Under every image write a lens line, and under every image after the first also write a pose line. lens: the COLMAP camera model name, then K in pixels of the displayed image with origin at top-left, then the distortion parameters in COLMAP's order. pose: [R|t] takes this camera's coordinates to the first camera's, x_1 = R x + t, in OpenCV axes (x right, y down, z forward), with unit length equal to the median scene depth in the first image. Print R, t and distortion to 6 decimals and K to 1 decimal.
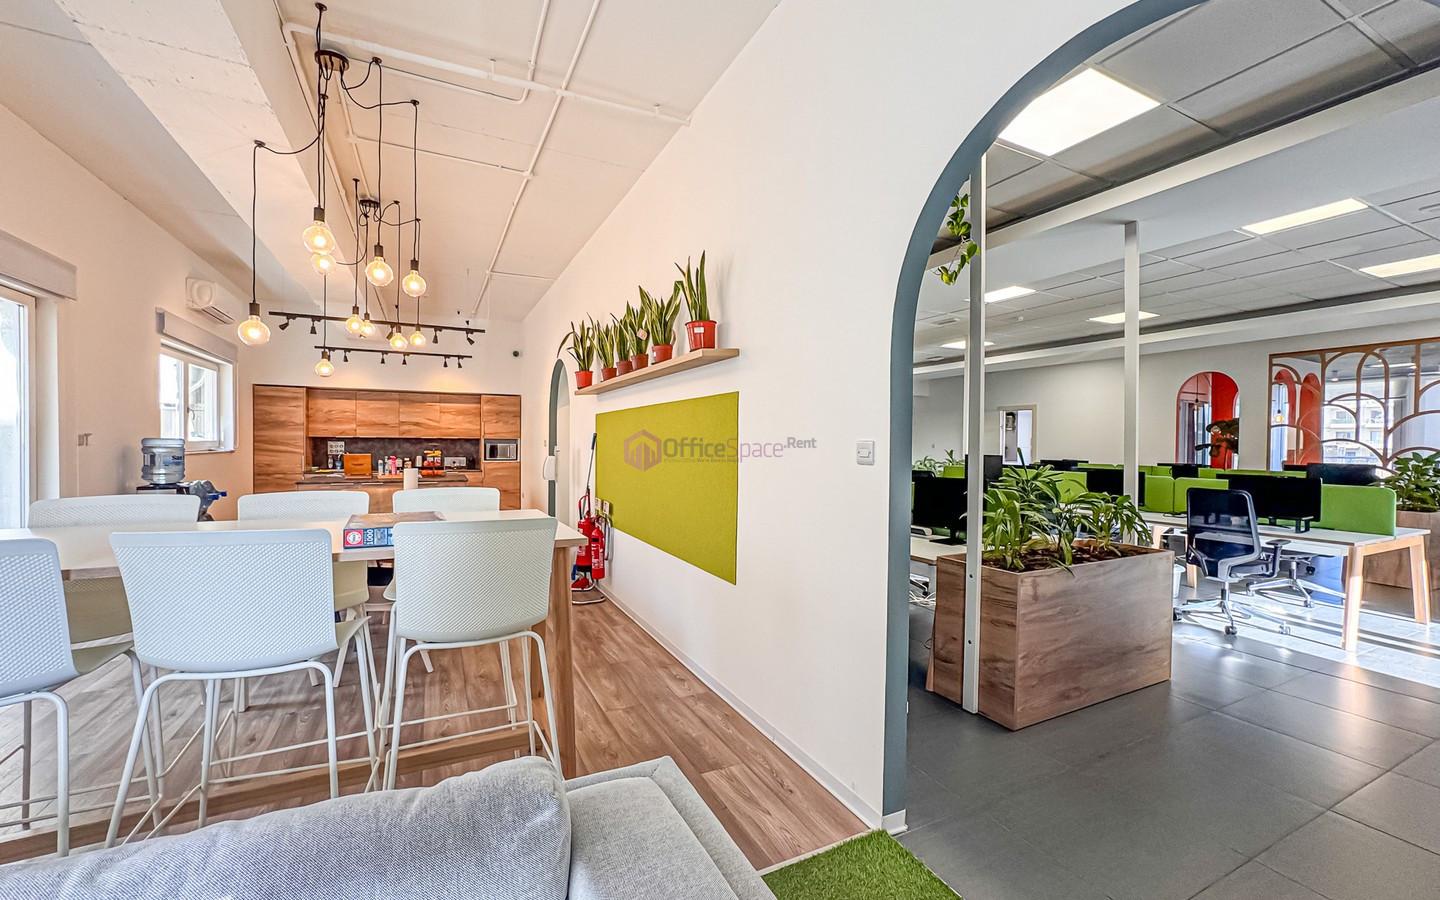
lens RADIAL K [[583.8, 0, 712.9], [0, 583.8, 450.3], [0, 0, 1]] dist [-0.028186, 0.010837]
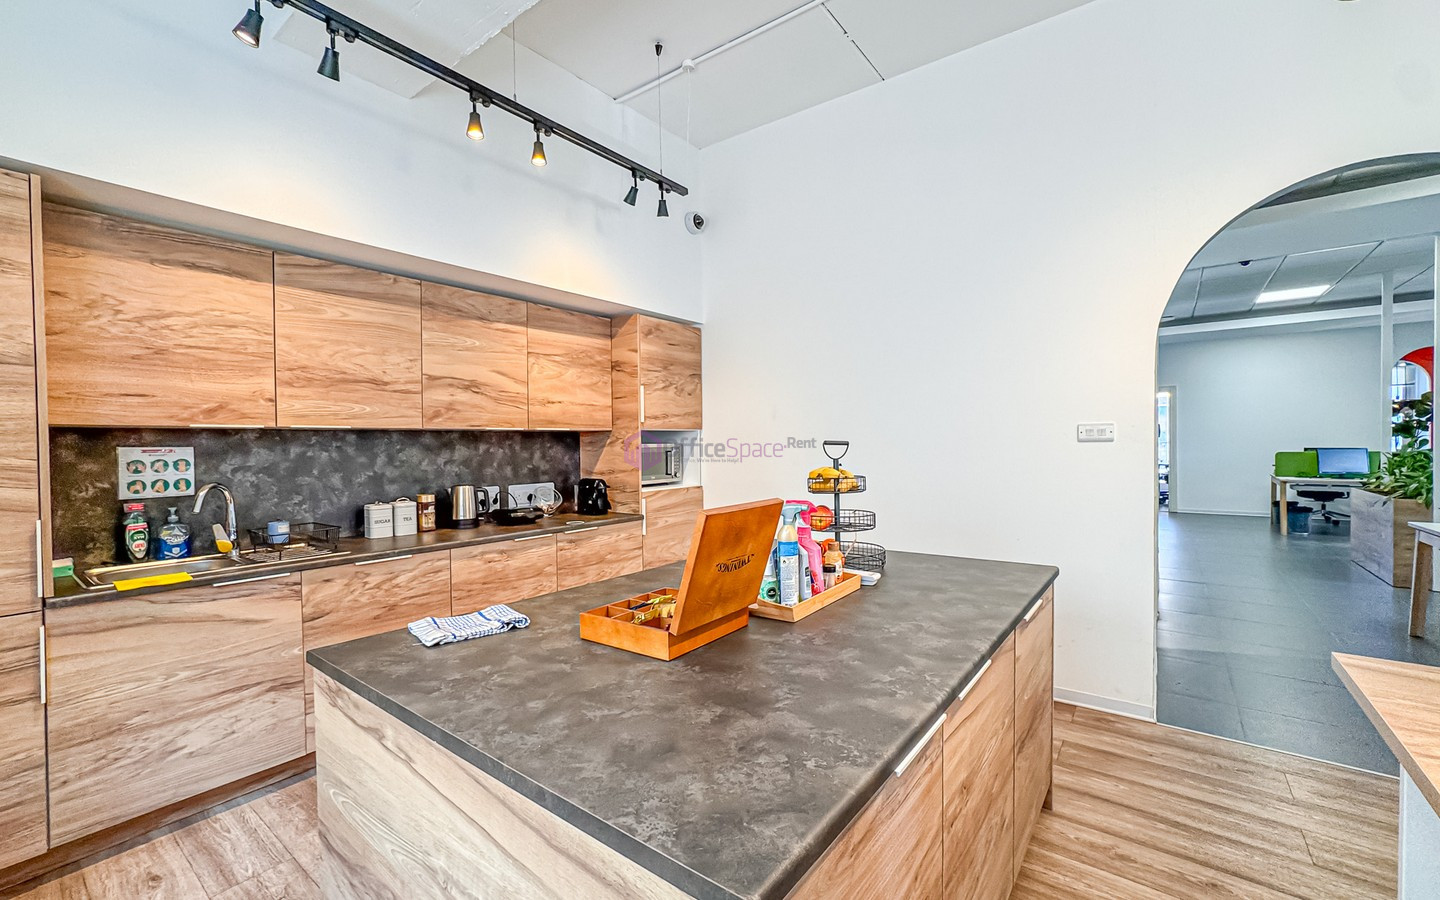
lens RADIAL K [[583.8, 0, 711.7], [0, 583.8, 453.9], [0, 0, 1]] dist [-0.028186, 0.010837]
pose [[0.896270, -0.028951, 0.442564, -1.047496], [0.026102, 0.999581, 0.012527, -0.016885], [-0.442741, 0.000324, 0.896650, 1.283890]]
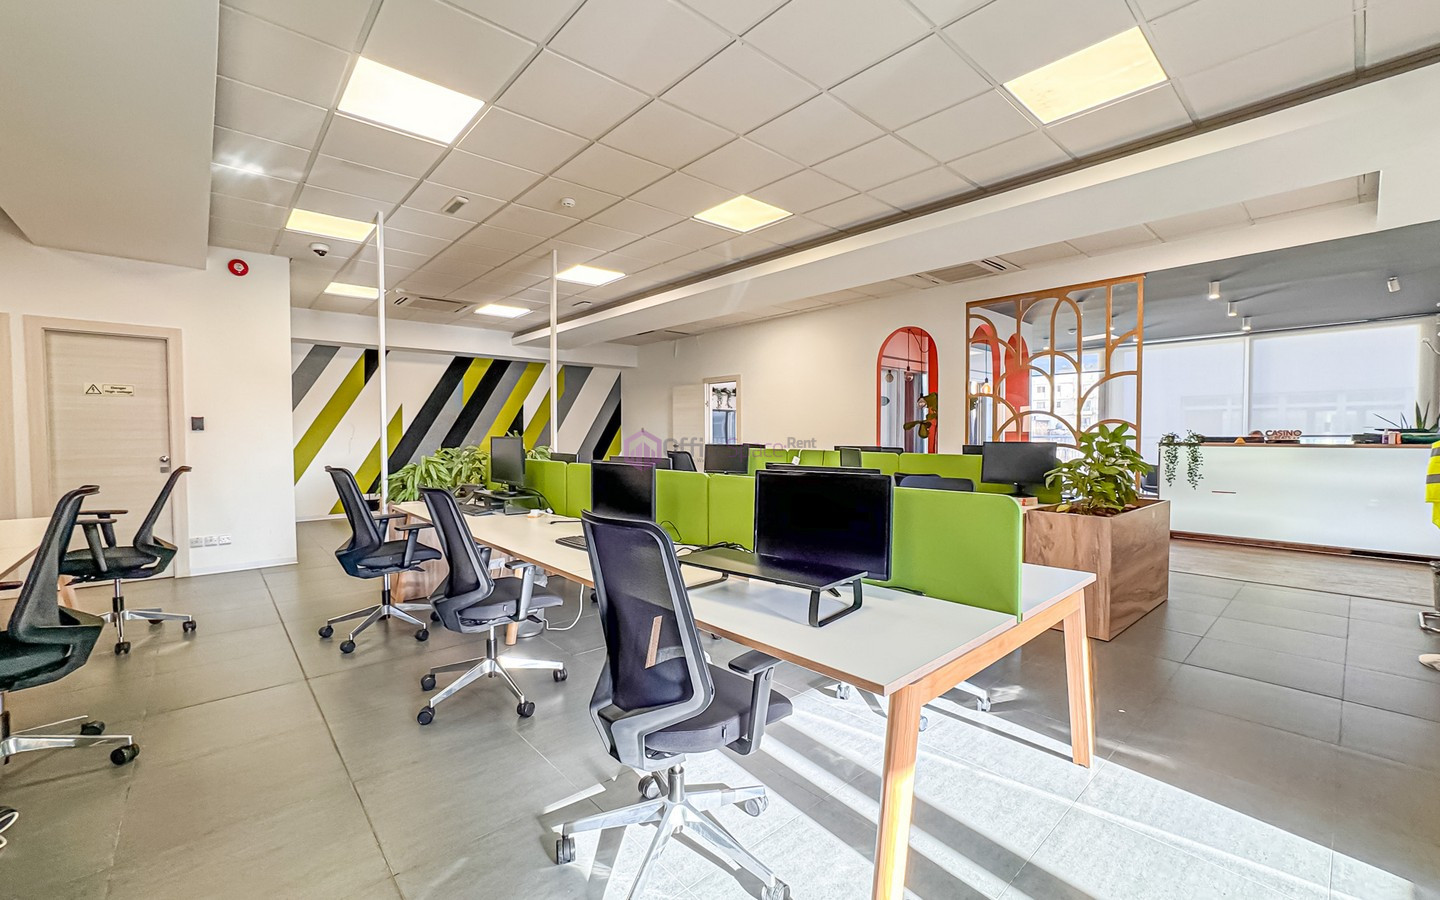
lens RADIAL K [[583.8, 0, 725.2], [0, 583.8, 448.2], [0, 0, 1]] dist [-0.028186, 0.010837]
pose [[0.962377, -0.018611, 0.271081, 0.755695], [0.014530, 0.999749, 0.017055, 0.018096], [-0.271330, -0.012475, 0.962405, 0.568474]]
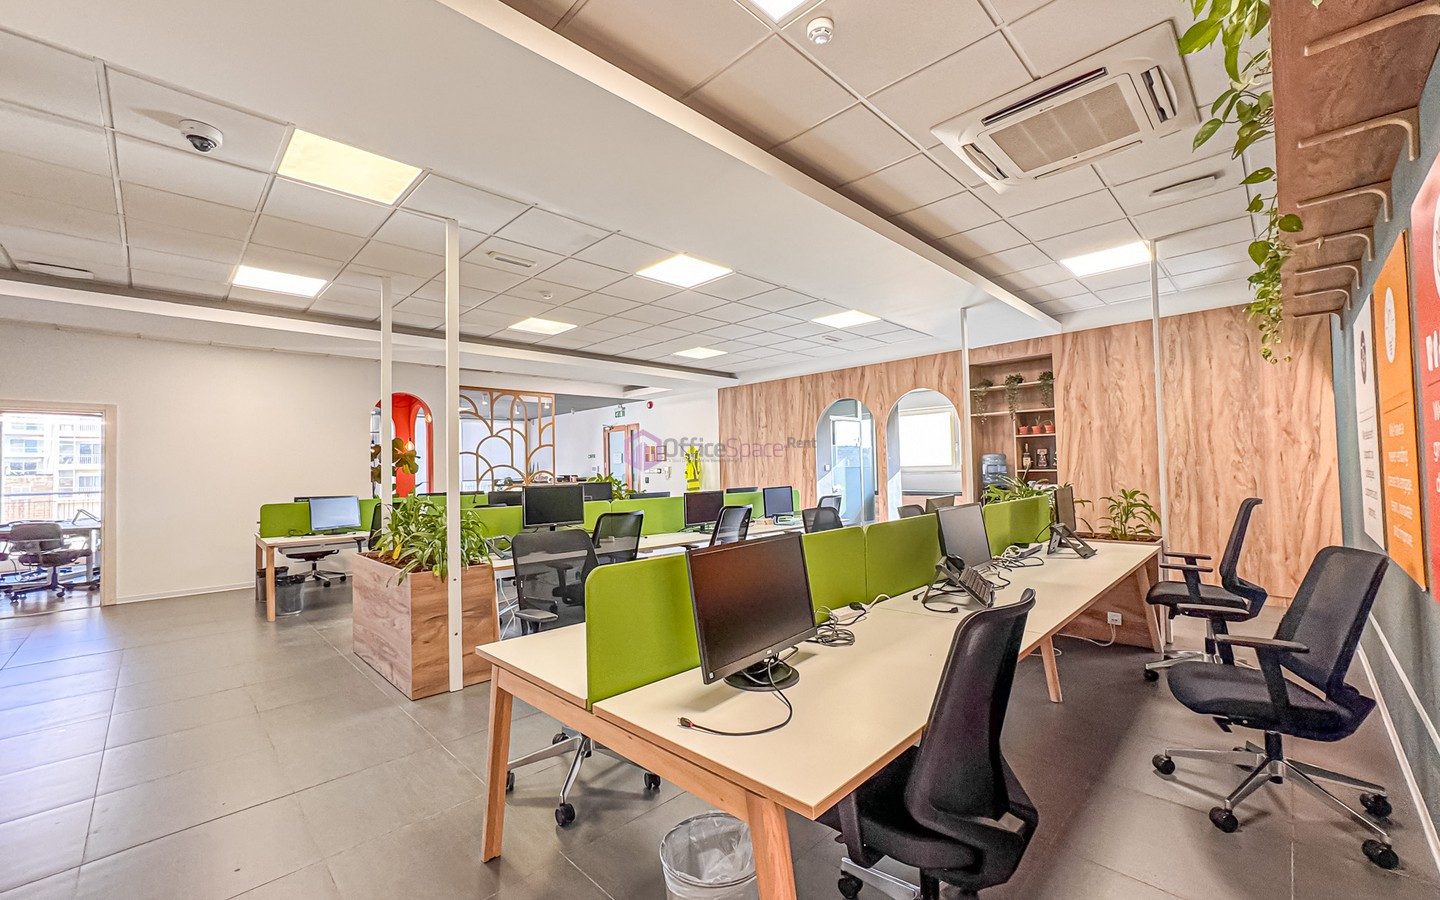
lens RADIAL K [[583.8, 0, 733.1], [0, 583.8, 446.0], [0, 0, 1]] dist [-0.028186, 0.010837]
pose [[-0.341313, 0.034125, 0.939330, -0.342108], [0.031856, 0.999187, -0.024725, -0.022404], [-0.939410, 0.021485, -0.342123, 1.524582]]
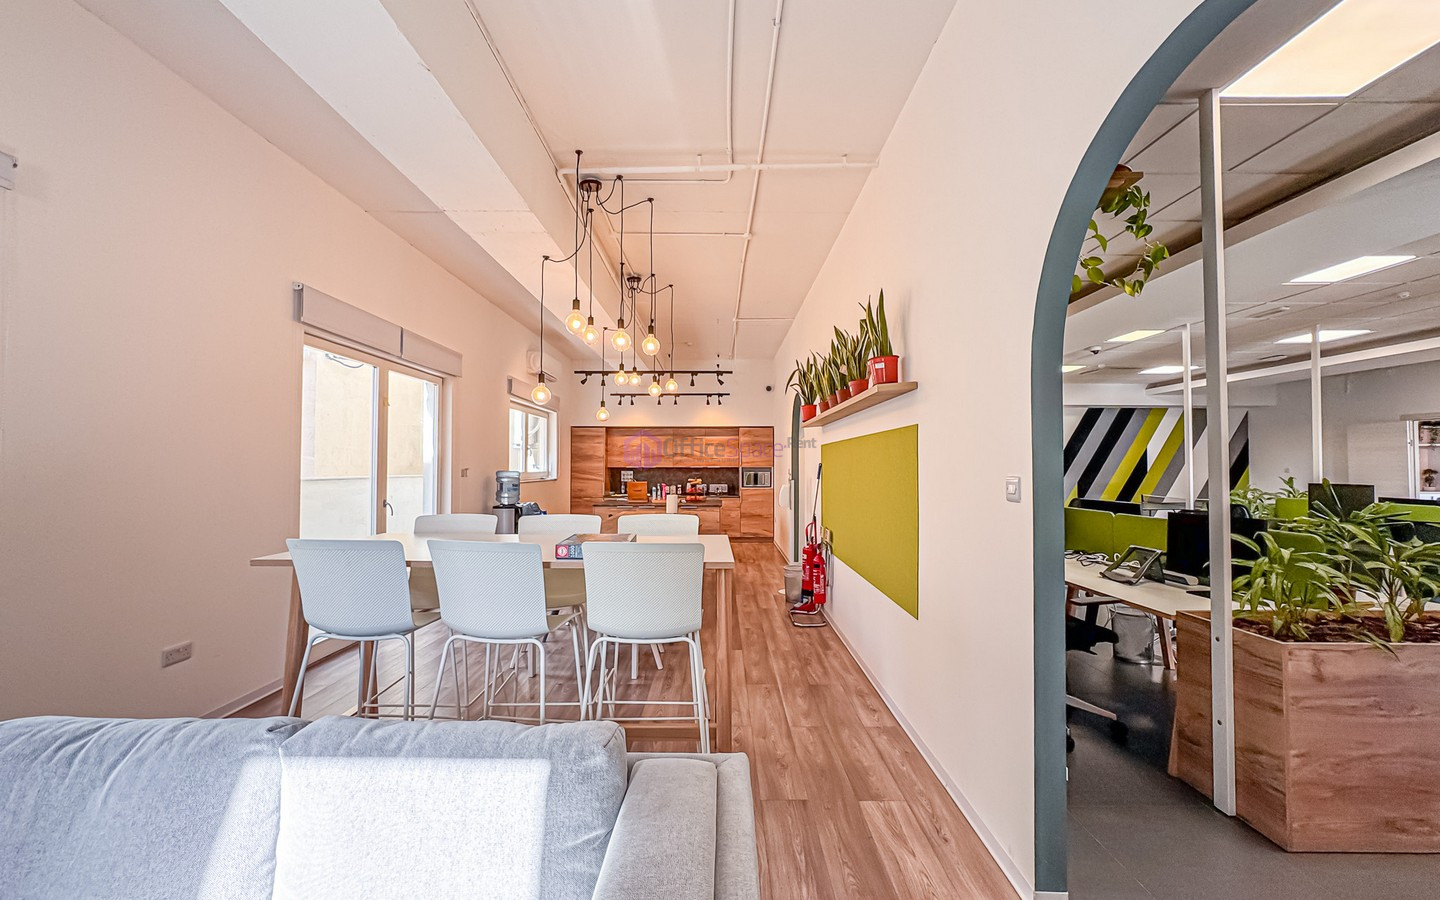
lens RADIAL K [[583.8, 0, 710.8], [0, 583.8, 449.9], [0, 0, 1]] dist [-0.028186, 0.010837]
pose [[0.893361, -0.022821, -0.448759, 0.101739], [0.003232, 0.999010, -0.044368, -0.008085], [0.449327, 0.038187, 0.892551, -0.024724]]
